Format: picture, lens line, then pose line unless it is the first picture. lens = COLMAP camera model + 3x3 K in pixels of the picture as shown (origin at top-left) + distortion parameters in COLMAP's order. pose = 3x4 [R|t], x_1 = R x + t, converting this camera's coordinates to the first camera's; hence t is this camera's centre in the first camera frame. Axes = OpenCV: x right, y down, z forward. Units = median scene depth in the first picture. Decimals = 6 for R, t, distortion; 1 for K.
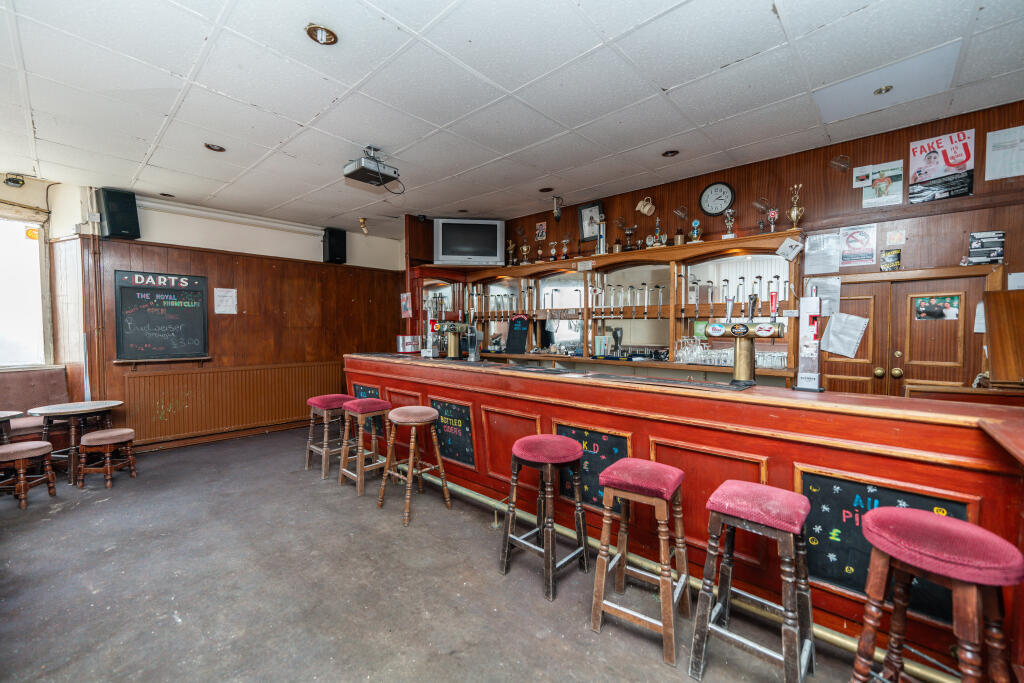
lens RADIAL K [[419.6, 0, 507.9], [0, 419.6, 339.7], [0, 0, 1]] dist [0.000618, 0.000460]
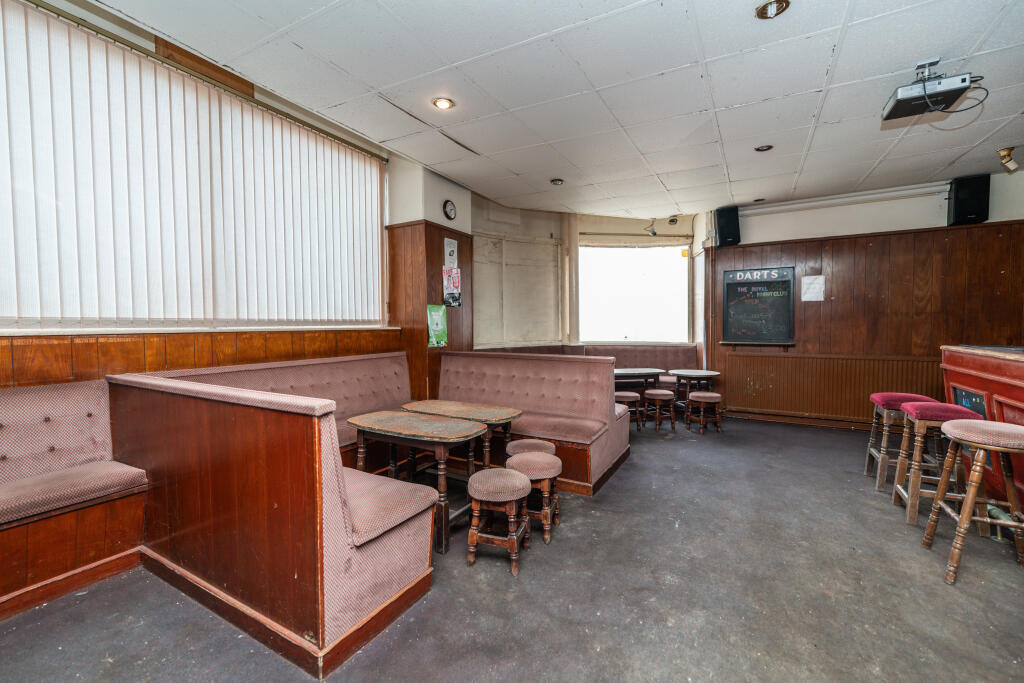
lens RADIAL K [[419.6, 0, 506.5], [0, 419.6, 344.5], [0, 0, 1]] dist [0.000618, 0.000460]
pose [[0.217386, 0.045745, -0.975013, 0.184783], [-0.020288, 0.998897, 0.042342, 0.017430], [0.975875, 0.010576, 0.218074, 0.076428]]
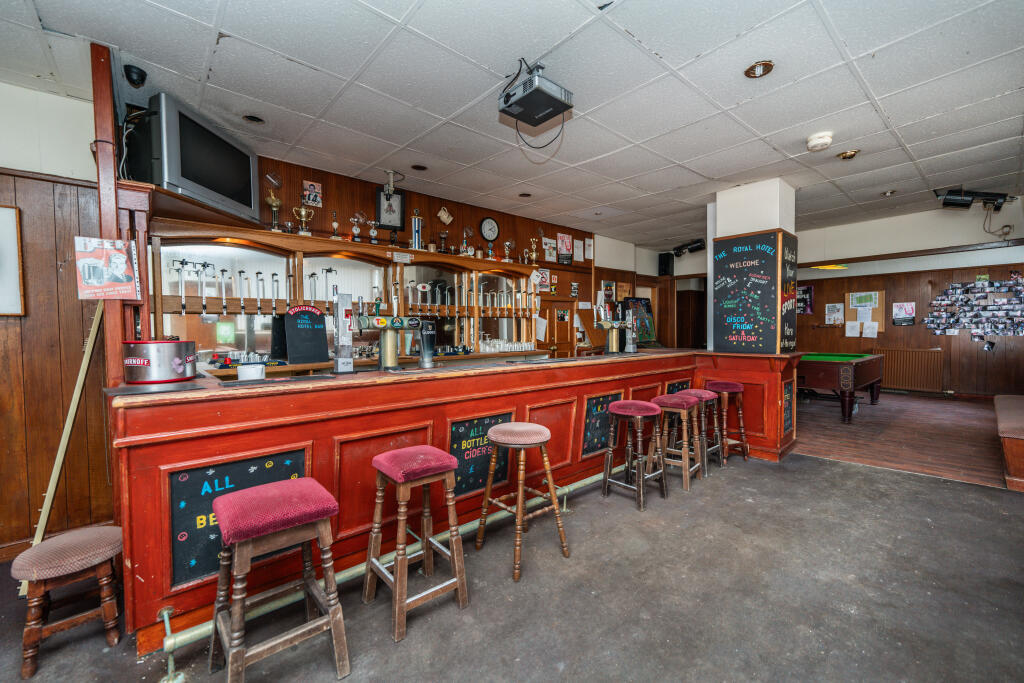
lens RADIAL K [[419.6, 0, 512.2], [0, 419.6, 342.9], [0, 0, 1]] dist [0.000618, 0.000460]
pose [[0.110337, -0.038595, 0.993145, -0.751524], [0.034285, 0.998799, 0.035006, -0.013636], [-0.993303, 0.030188, 0.111528, 0.697553]]
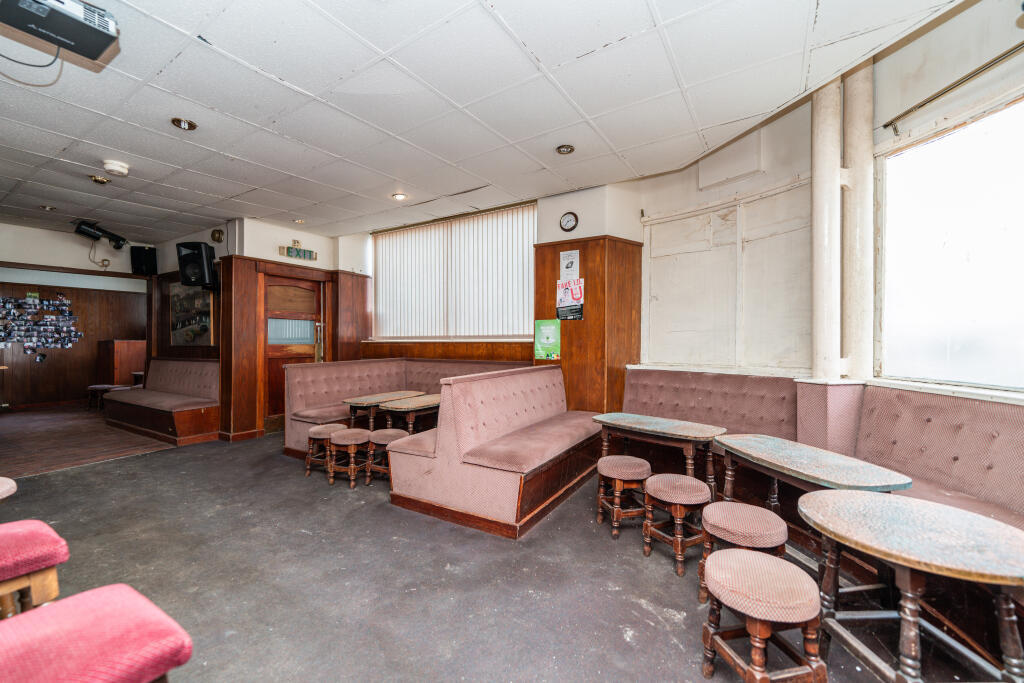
lens RADIAL K [[419.6, 0, 510.4], [0, 419.6, 337.8], [0, 0, 1]] dist [0.000618, 0.000460]
pose [[-0.983722, 0.000639, -0.179695, -0.570518], [-0.002767, 0.999821, 0.018701, -0.005351], [0.179674, 0.018894, -0.983545, 1.177722]]
